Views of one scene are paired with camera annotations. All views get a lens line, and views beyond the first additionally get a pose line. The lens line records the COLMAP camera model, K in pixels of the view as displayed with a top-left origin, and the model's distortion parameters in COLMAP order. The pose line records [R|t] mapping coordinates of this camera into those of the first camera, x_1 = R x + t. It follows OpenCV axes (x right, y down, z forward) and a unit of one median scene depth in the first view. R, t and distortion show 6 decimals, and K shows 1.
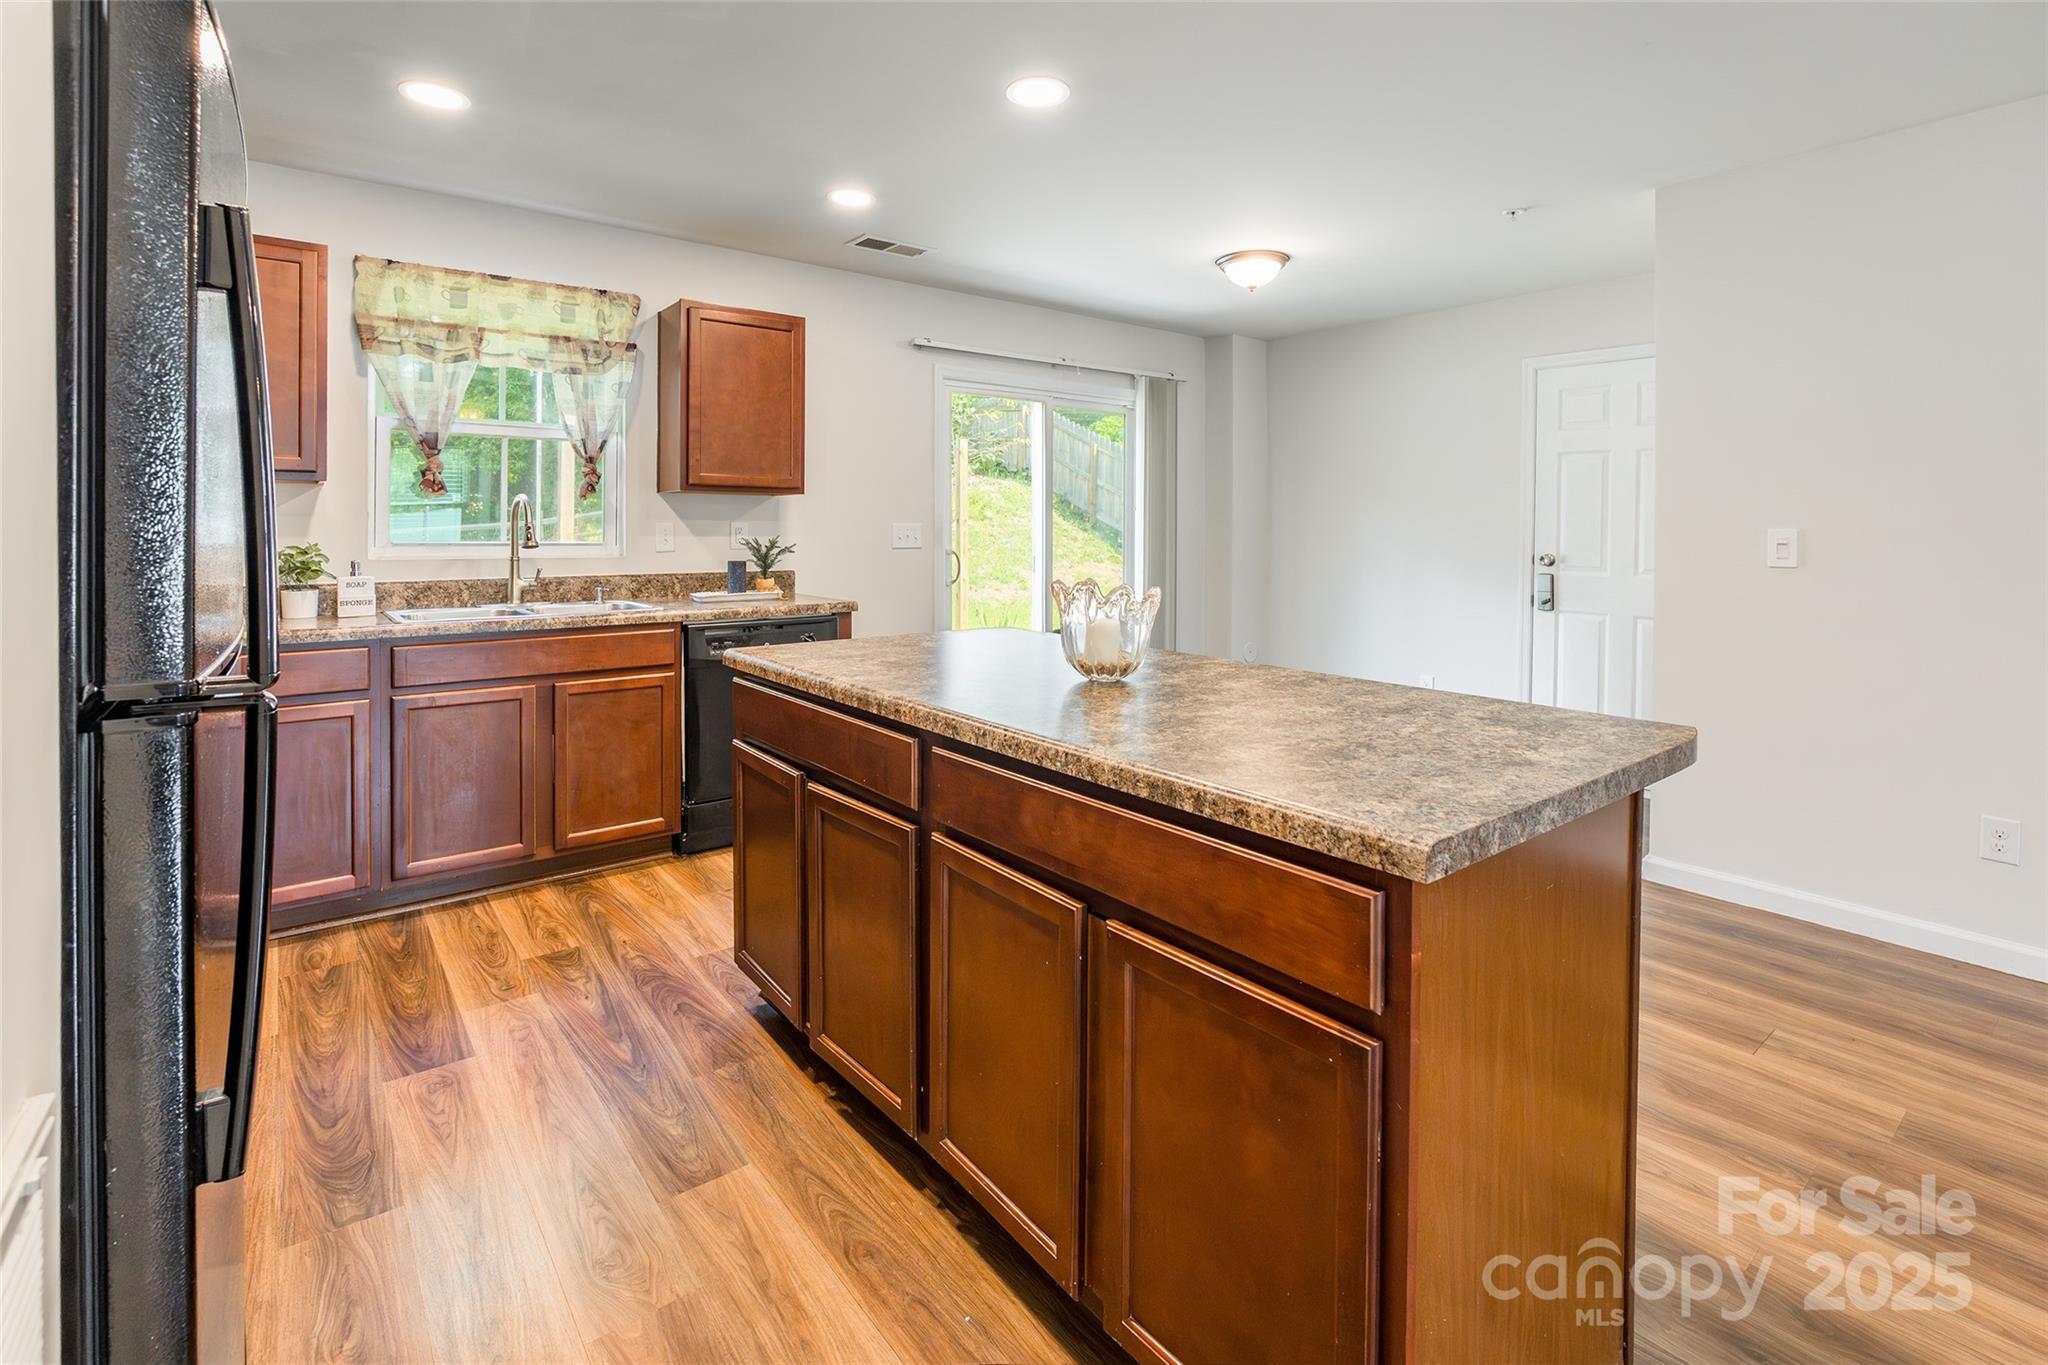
lens RADIAL K [[1002.8, 0, 1076.2], [0, 1002.8, 553.9], [0, 0, 1]] dist [-0.002219, -0.000356]
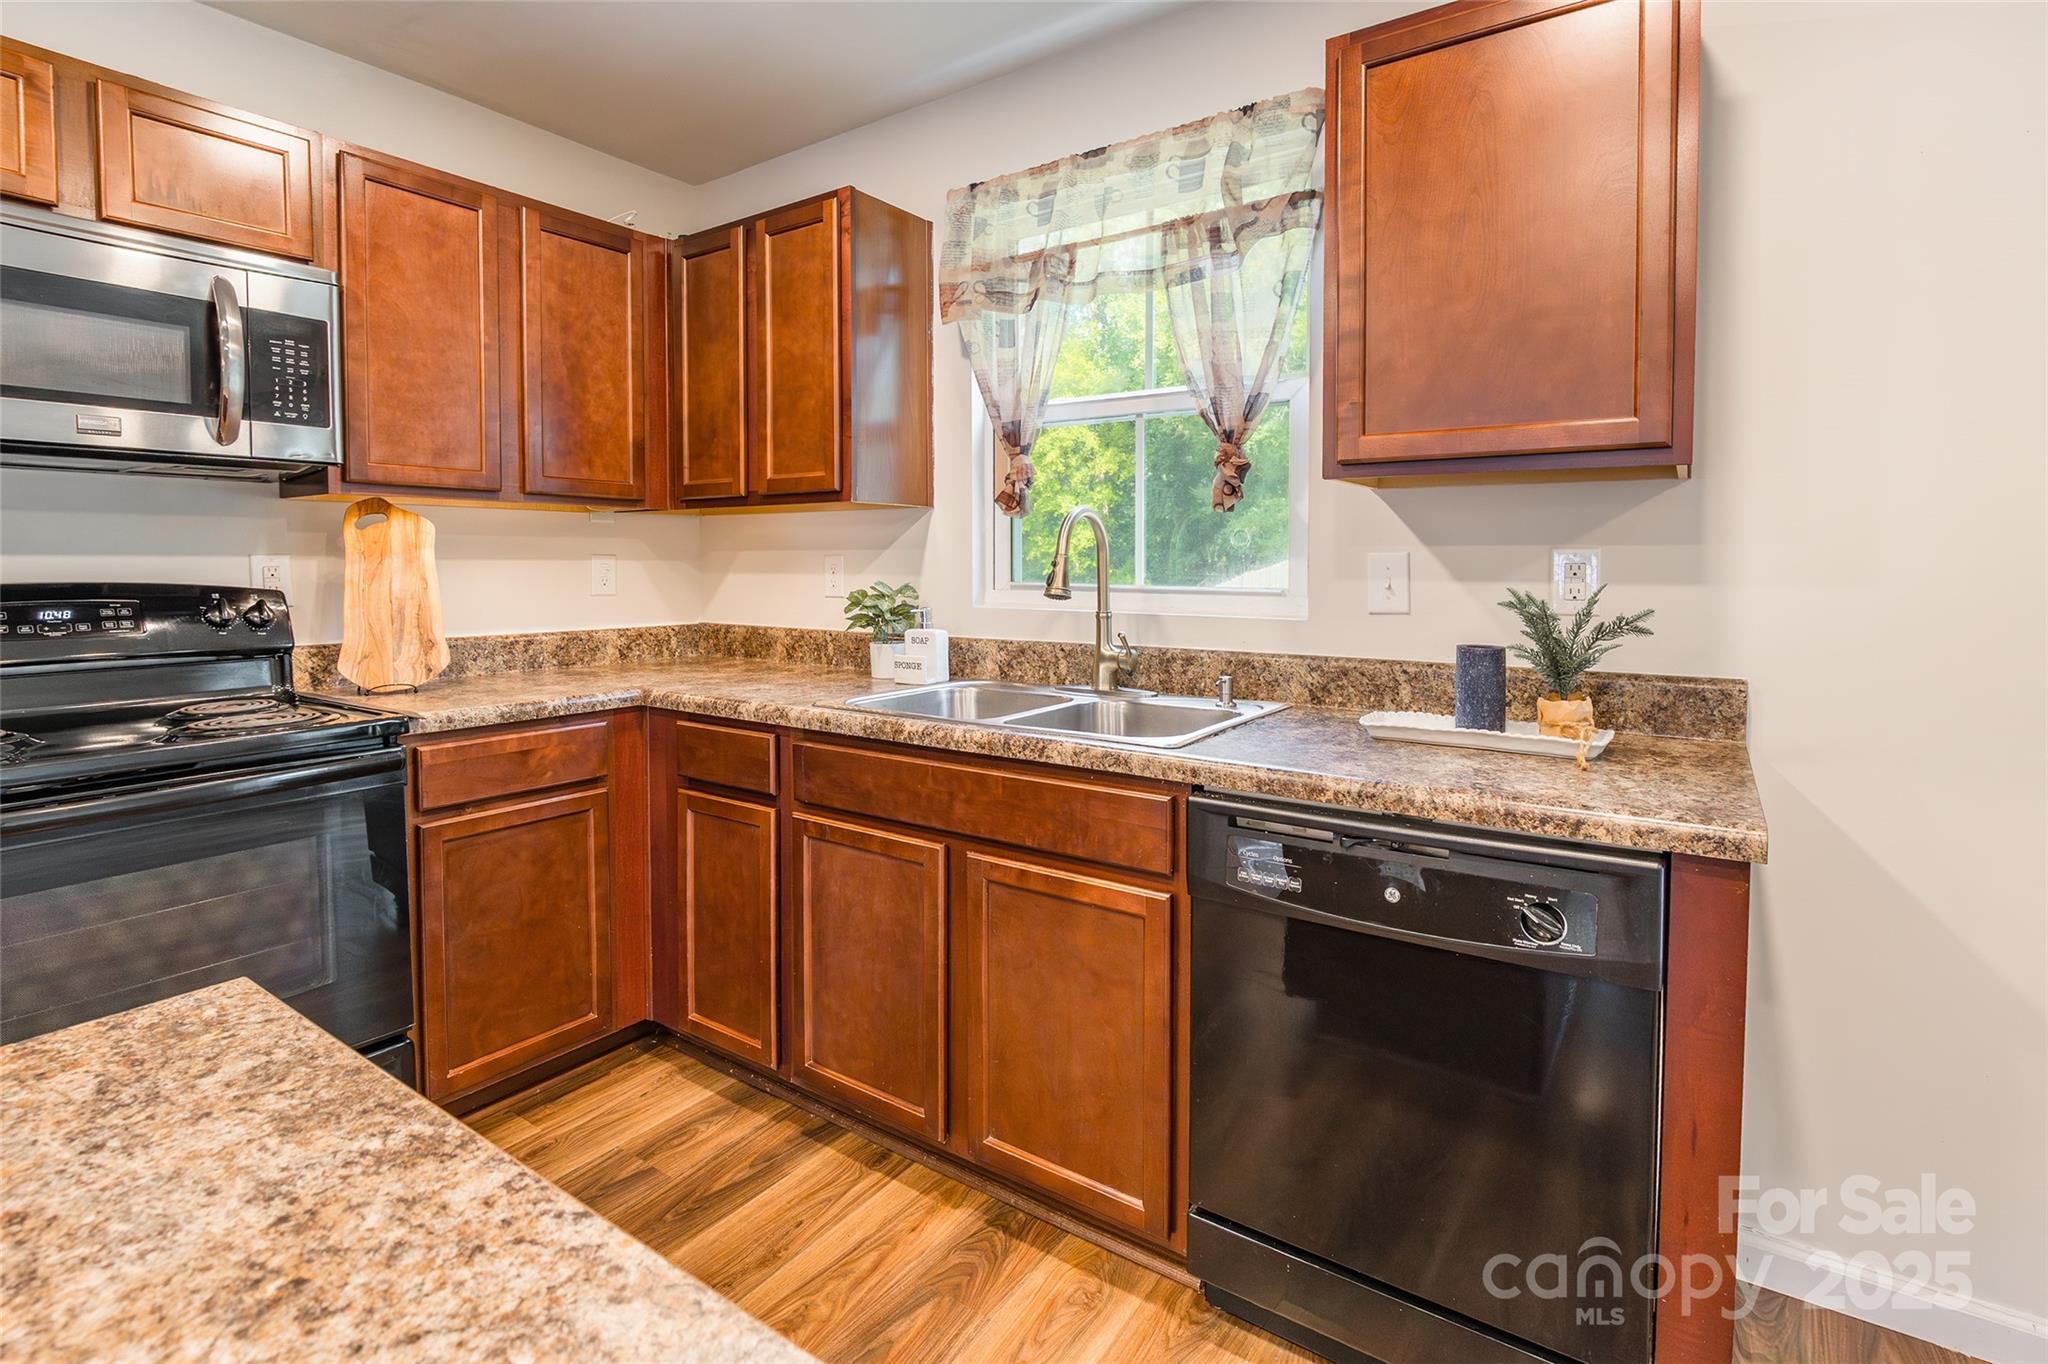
lens RADIAL K [[953.2, 0, 997.9], [0, 953.2, 601.2], [0, 0, 1]] dist [-0.001885, 0.000132]
pose [[0.249708, 0.036096, -0.967648, -0.019157], [-0.024873, 0.999214, 0.030855, -0.018996], [0.968002, 0.016363, 0.250410, 0.765882]]
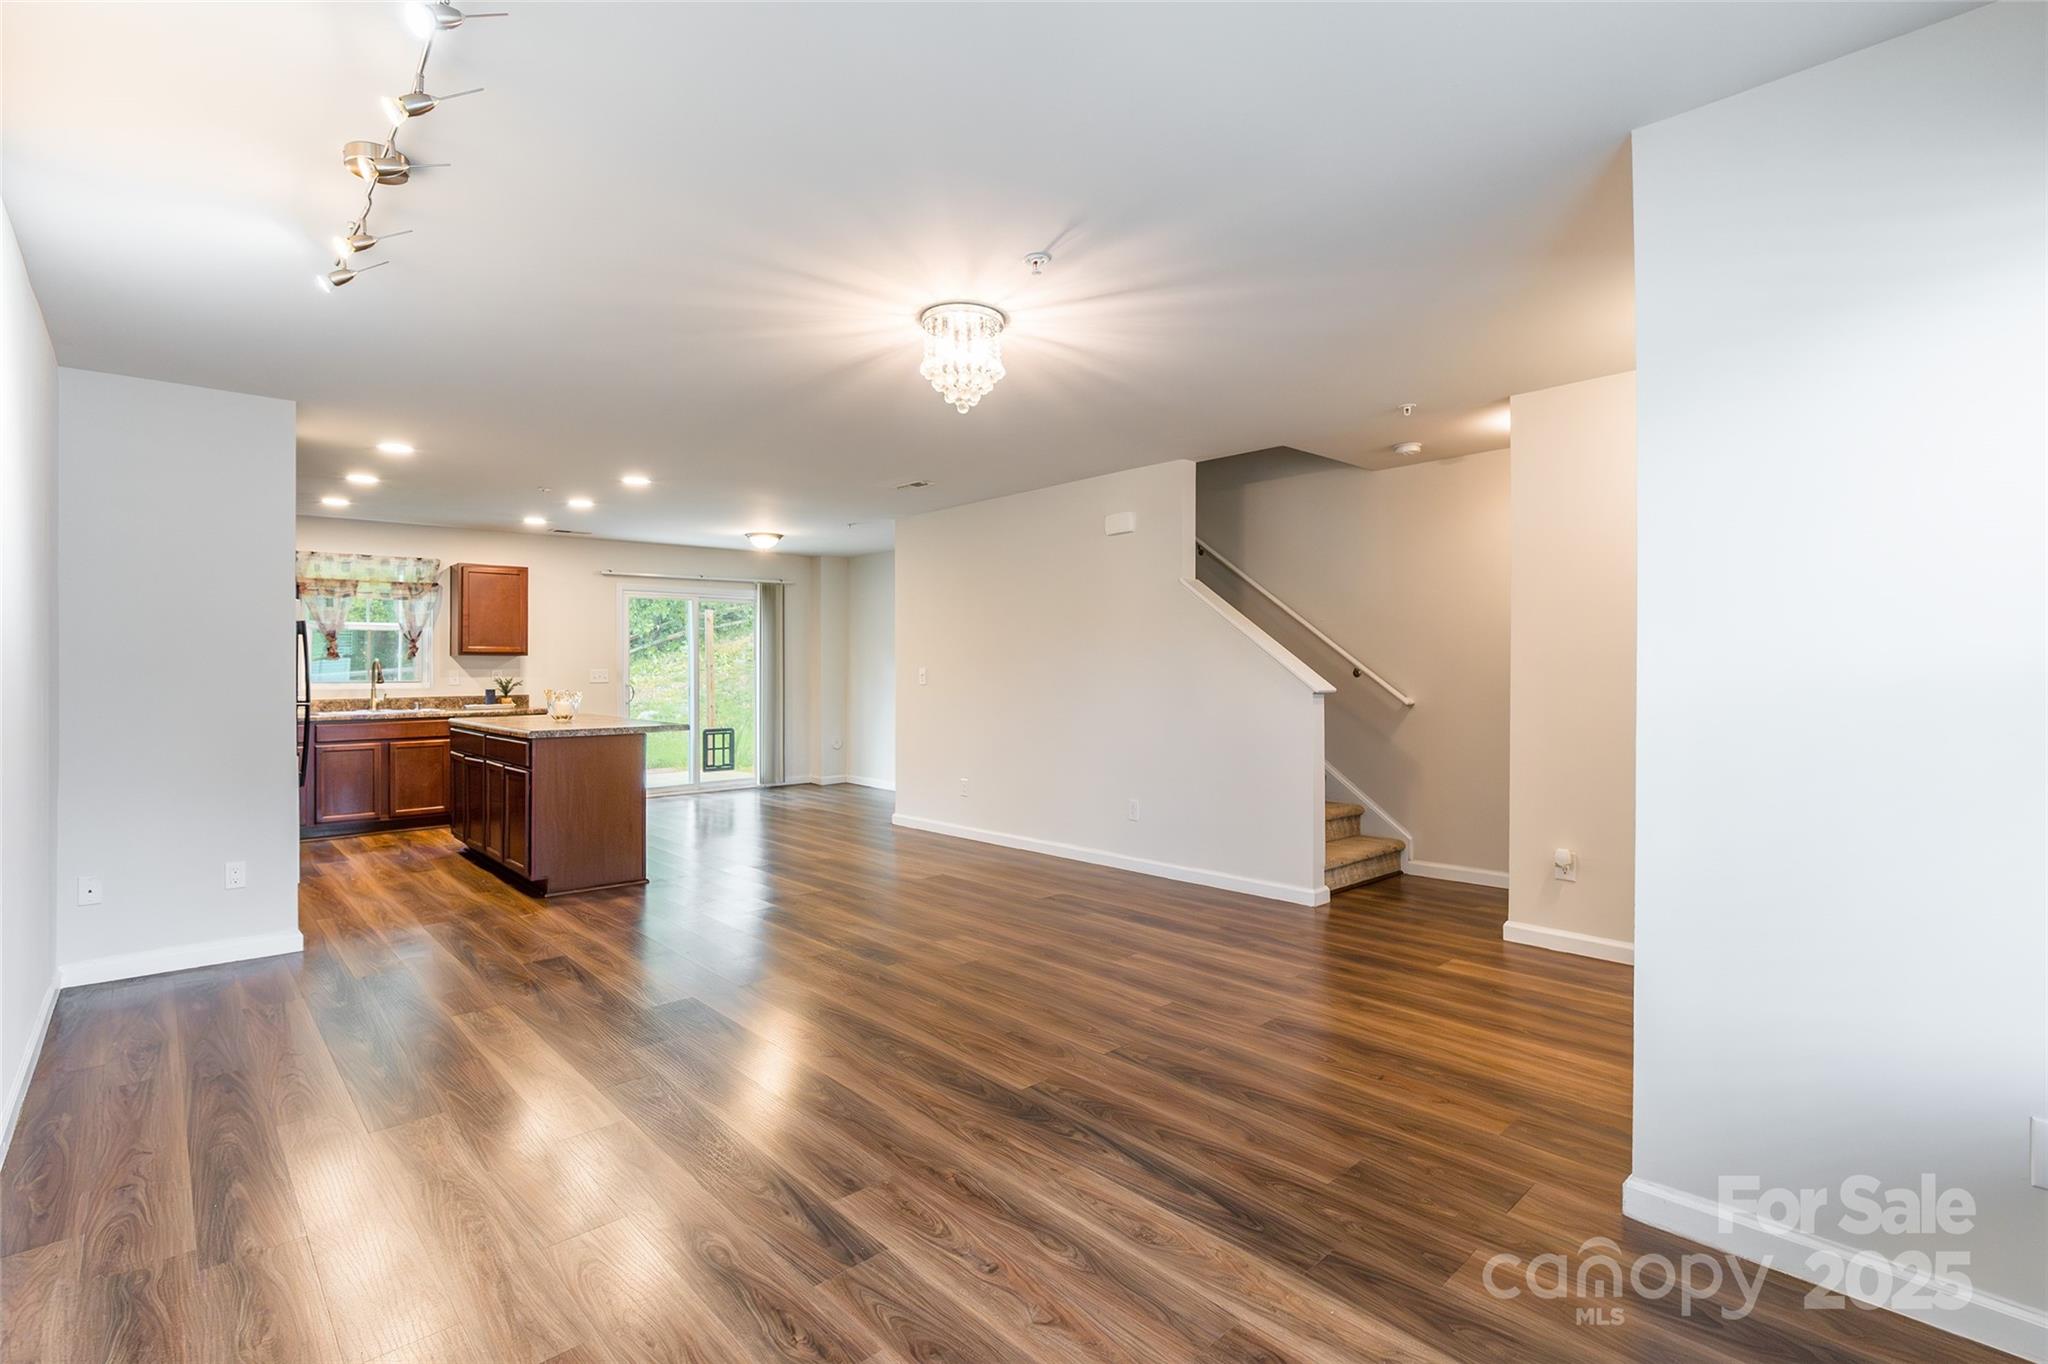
lens RADIAL K [[972.2, 0, 1050.4], [0, 972.2, 679.7], [0, 0, 1]] dist [-0.001795, -0.000362]
pose [[0.997365, -0.007845, 0.072115, 0.690448], [0.008900, 0.999858, -0.014326, 0.026922], [-0.071992, 0.014930, 0.997293, -1.105196]]
